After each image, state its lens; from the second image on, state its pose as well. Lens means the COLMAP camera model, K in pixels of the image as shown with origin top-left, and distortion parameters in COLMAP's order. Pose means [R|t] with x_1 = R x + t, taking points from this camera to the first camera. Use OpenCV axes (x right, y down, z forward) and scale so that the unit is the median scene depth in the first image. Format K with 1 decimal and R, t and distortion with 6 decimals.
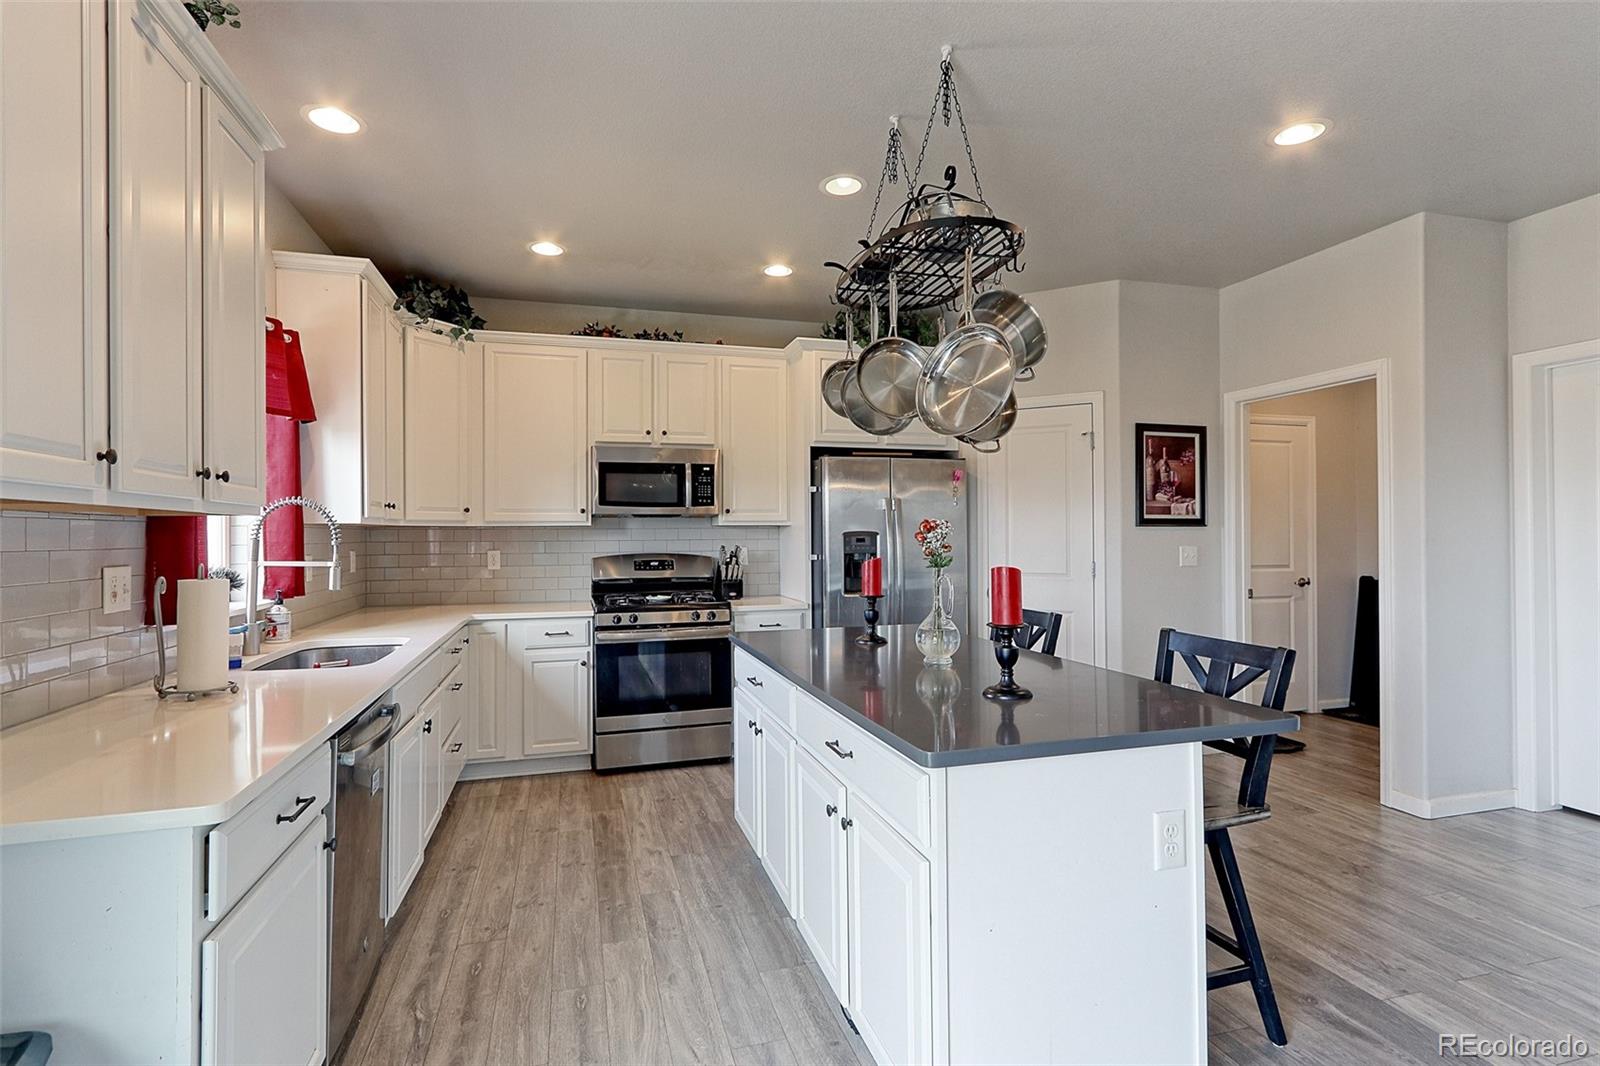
lens RADIAL K [[768.6, 0, 790.1], [0, 768.6, 530.7], [0, 0, 1]] dist [0.004241, 0.001503]
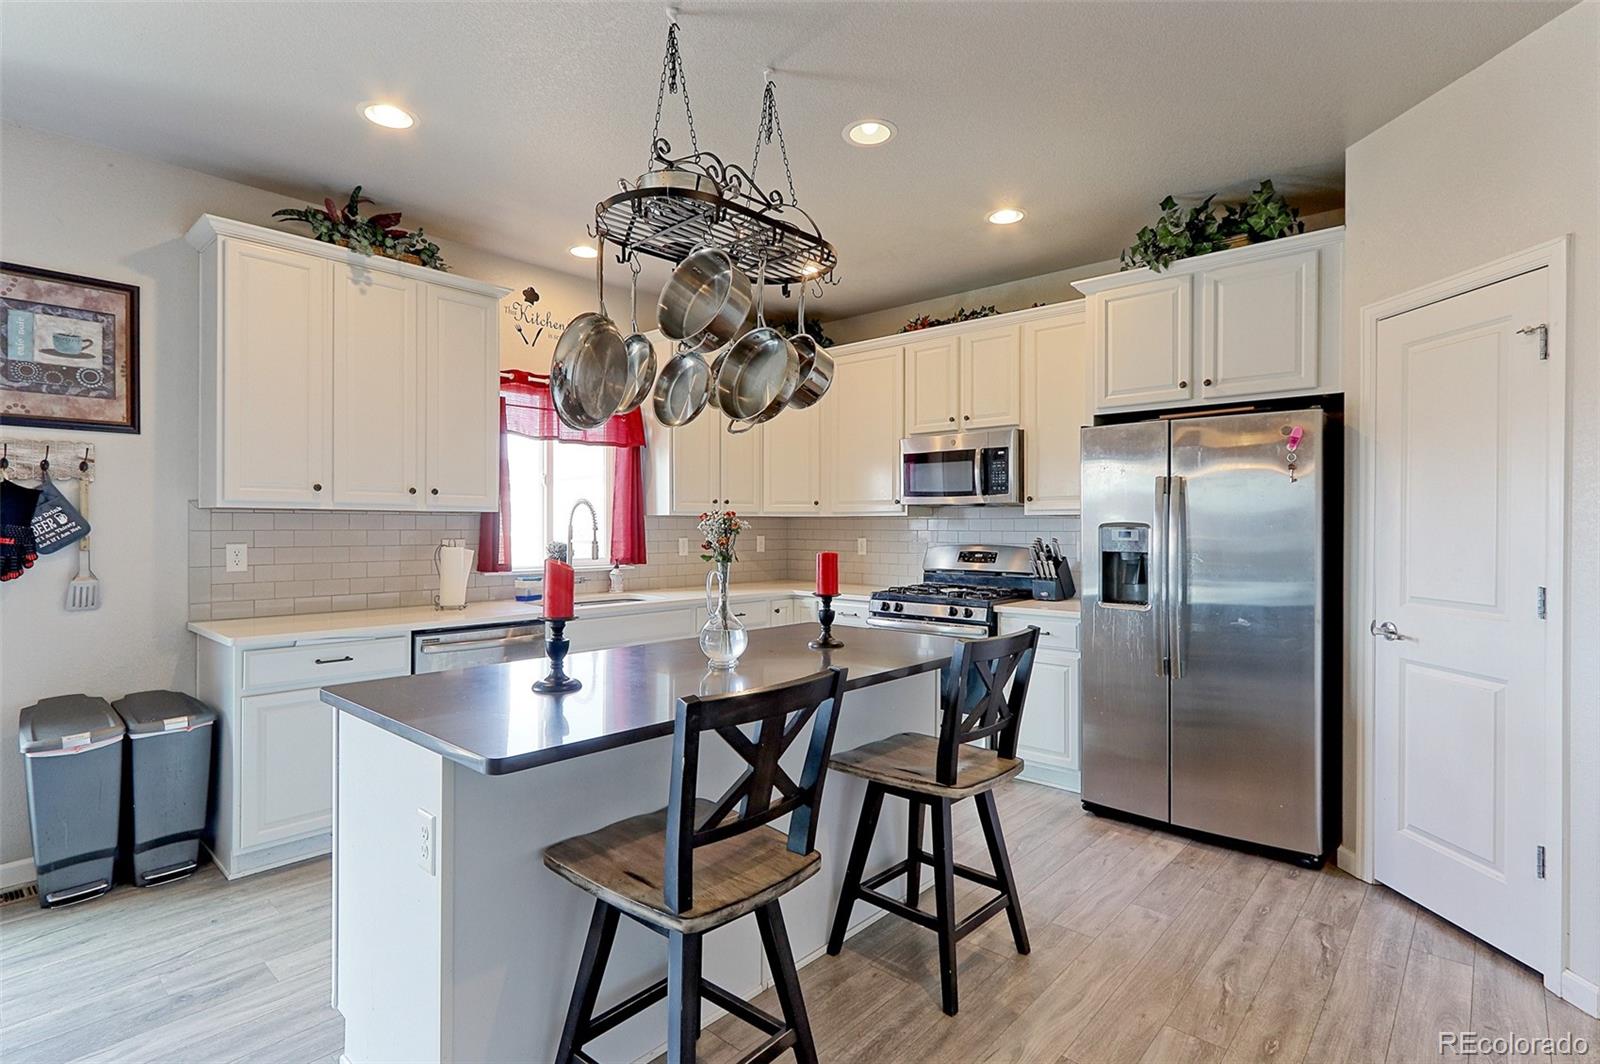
lens RADIAL K [[768.6, 0, 801.7], [0, 768.6, 542.9], [0, 0, 1]] dist [0.004241, 0.001503]
pose [[0.528098, 0.028911, -0.848691, 0.580430], [-0.001189, 0.999444, 0.033306, -0.004850], [0.849183, -0.016580, 0.527839, 0.346962]]
